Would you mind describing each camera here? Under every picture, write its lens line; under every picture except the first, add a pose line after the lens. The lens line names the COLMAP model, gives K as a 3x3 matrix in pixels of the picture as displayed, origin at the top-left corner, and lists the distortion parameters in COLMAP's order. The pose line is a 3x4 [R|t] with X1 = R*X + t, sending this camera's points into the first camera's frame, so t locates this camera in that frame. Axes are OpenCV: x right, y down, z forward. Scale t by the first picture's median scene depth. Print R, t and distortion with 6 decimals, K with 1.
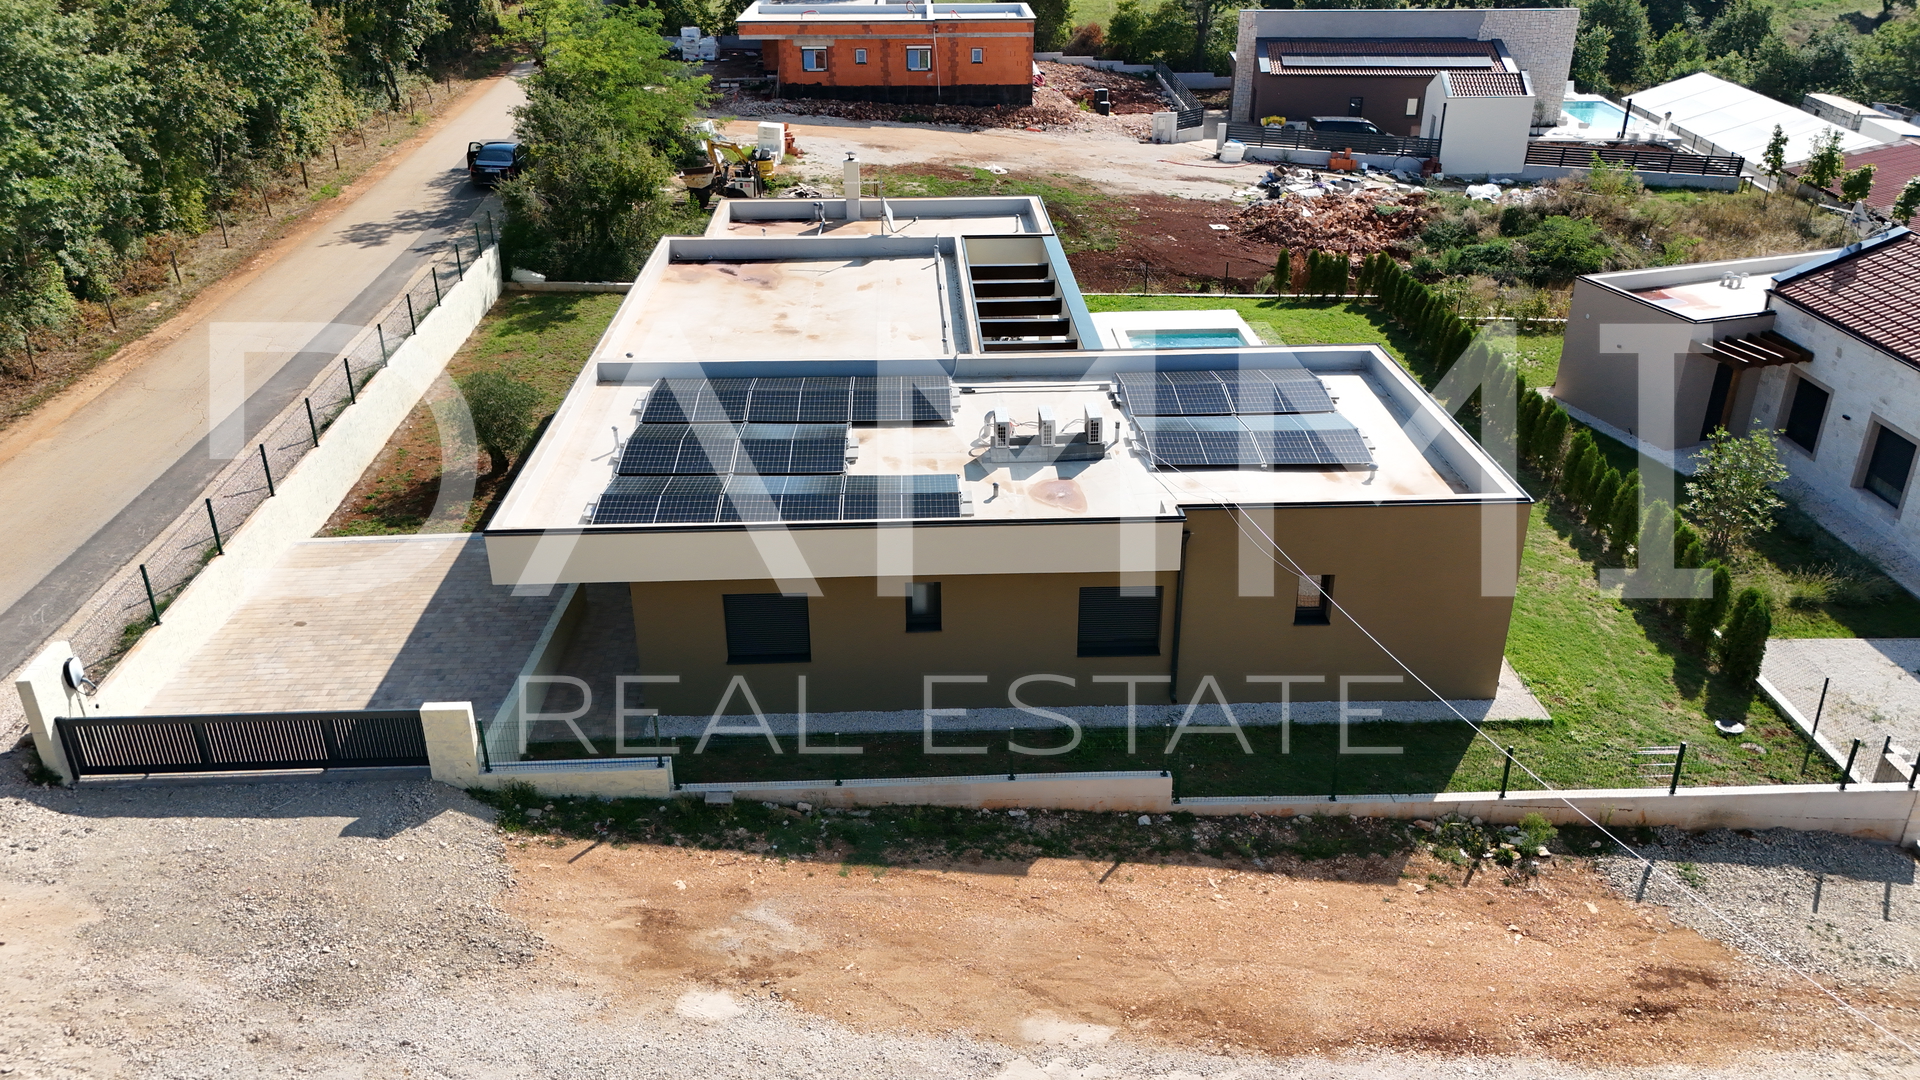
lens RADIAL K [[1434.9, 0, 963.9], [0, 1434.9, 540.3], [0, 0, 1]] dist [0.036608, -0.000313]
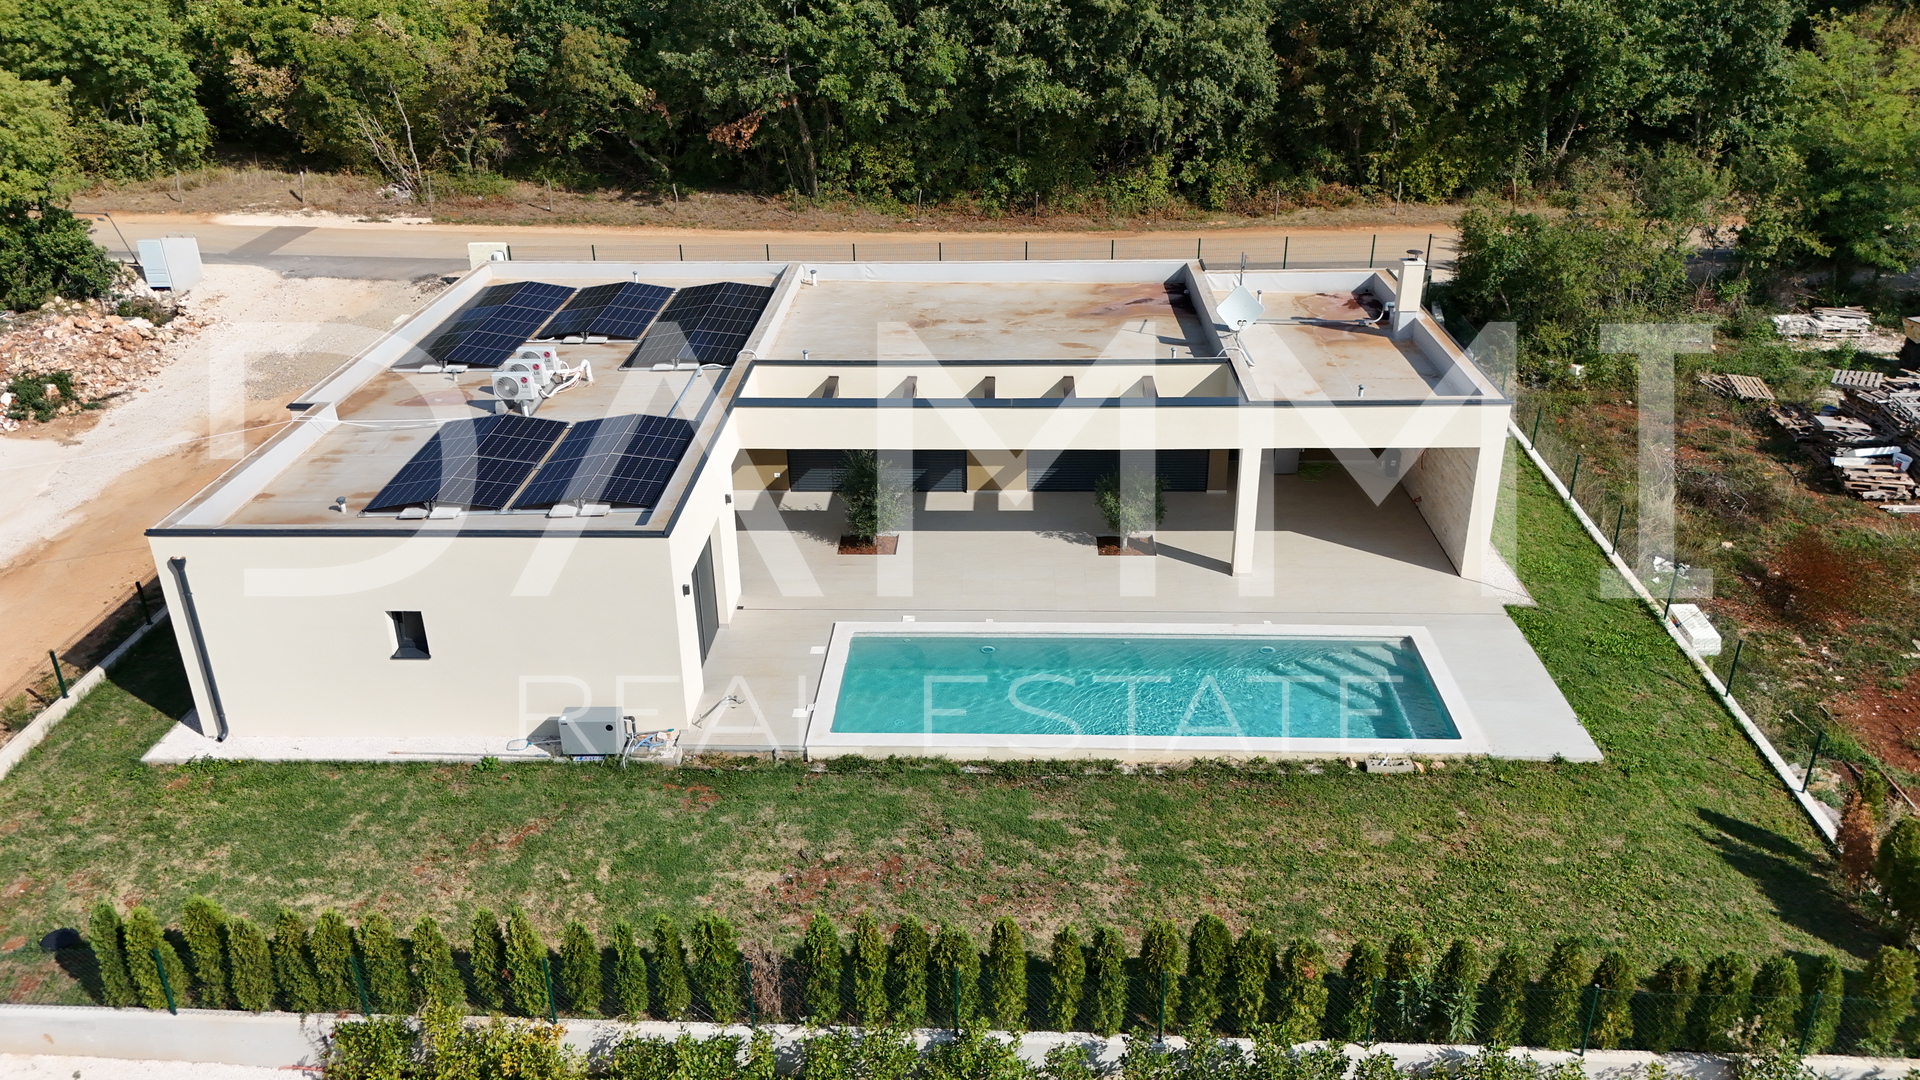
lens RADIAL K [[1434.9, 0, 959.1], [0, 1434.9, 534.3], [0, 0, 1]] dist [0.036608, -0.000313]
pose [[-0.090009, 0.419384, -0.903336, 1.112595], [-0.421100, 0.805928, 0.416120, -0.598053], [0.902537, 0.417849, 0.104062, 1.275781]]
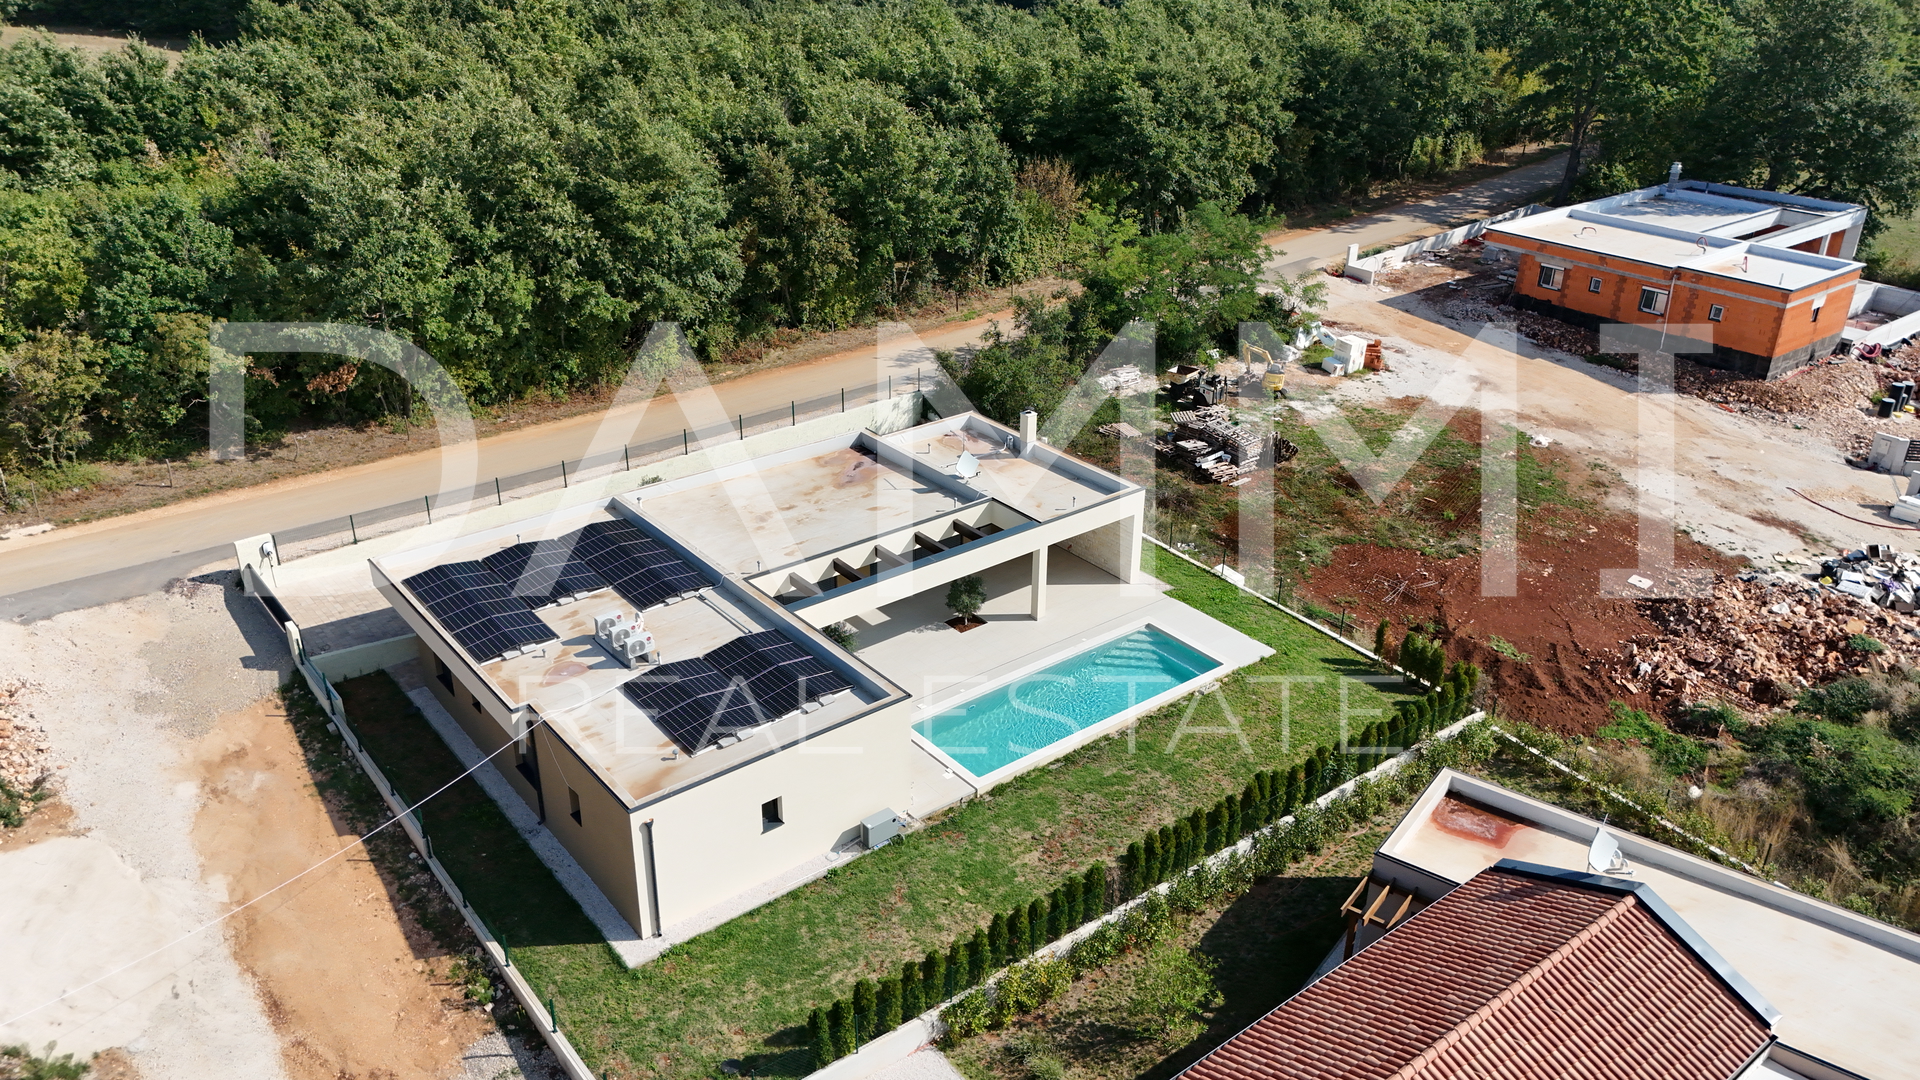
lens RADIAL K [[1434.9, 0, 957.0], [0, 1434.9, 542.0], [0, 0, 1]] dist [0.036608, -0.000313]
pose [[0.583374, 0.358469, -0.728817, 1.391655], [-0.360646, 0.918347, 0.163014, -0.566334], [0.727742, 0.167747, 0.665021, 0.228226]]
